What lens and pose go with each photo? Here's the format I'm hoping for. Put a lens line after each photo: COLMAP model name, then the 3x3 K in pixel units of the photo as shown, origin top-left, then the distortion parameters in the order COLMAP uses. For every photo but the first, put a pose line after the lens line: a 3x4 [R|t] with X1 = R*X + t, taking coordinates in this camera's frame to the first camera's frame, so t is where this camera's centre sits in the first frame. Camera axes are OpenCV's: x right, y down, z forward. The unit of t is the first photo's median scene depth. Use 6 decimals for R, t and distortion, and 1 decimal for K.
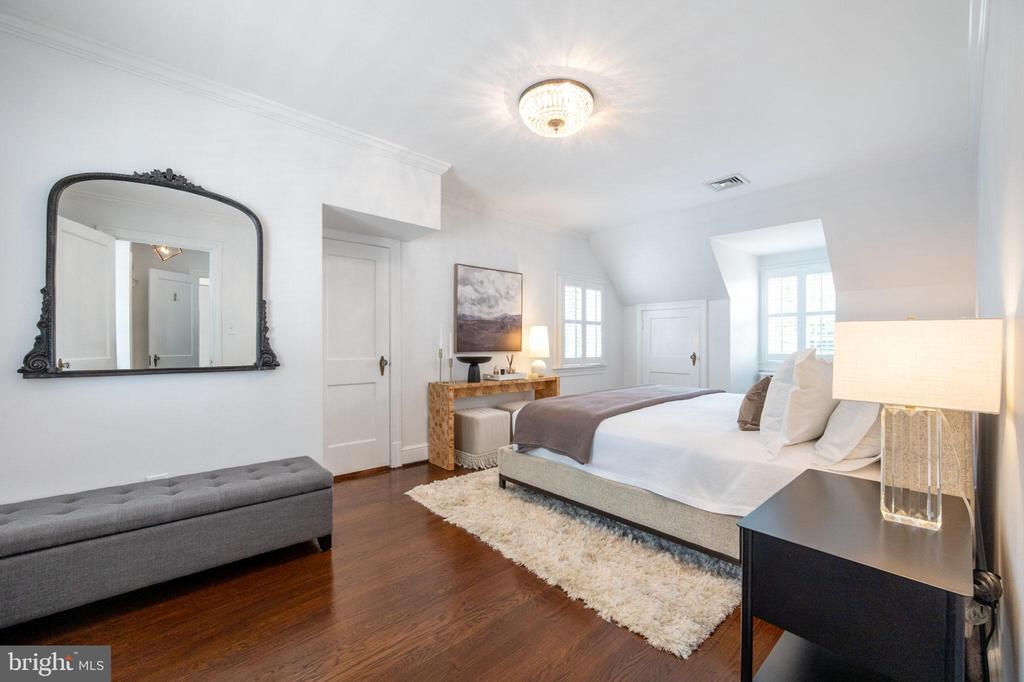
lens RADIAL K [[405.9, 0, 512.0], [0, 405.9, 343.5], [0, 0, 1]] dist [0.000038, 0.000000]
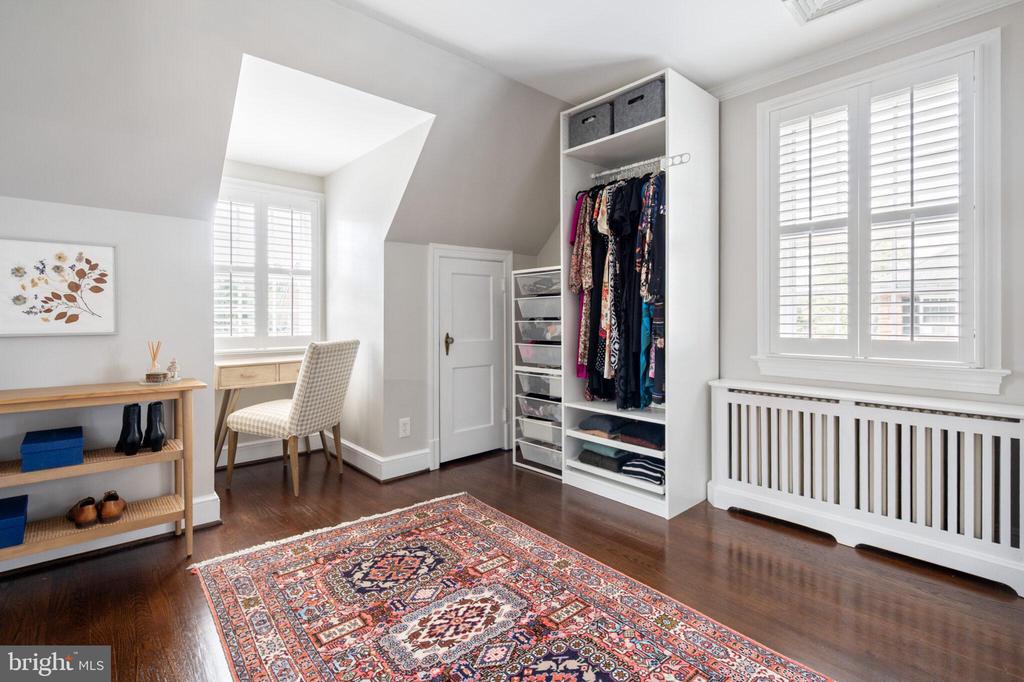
lens RADIAL K [[479.9, 0, 509.4], [0, 479.9, 319.9], [0, 0, 1]] dist [-0.000192, -0.000027]
pose [[-0.012547, 0.000788, -0.999921, 0.539800], [0.002871, 0.999996, 0.000752, 0.005003], [0.999917, -0.002861, -0.012550, 0.946937]]
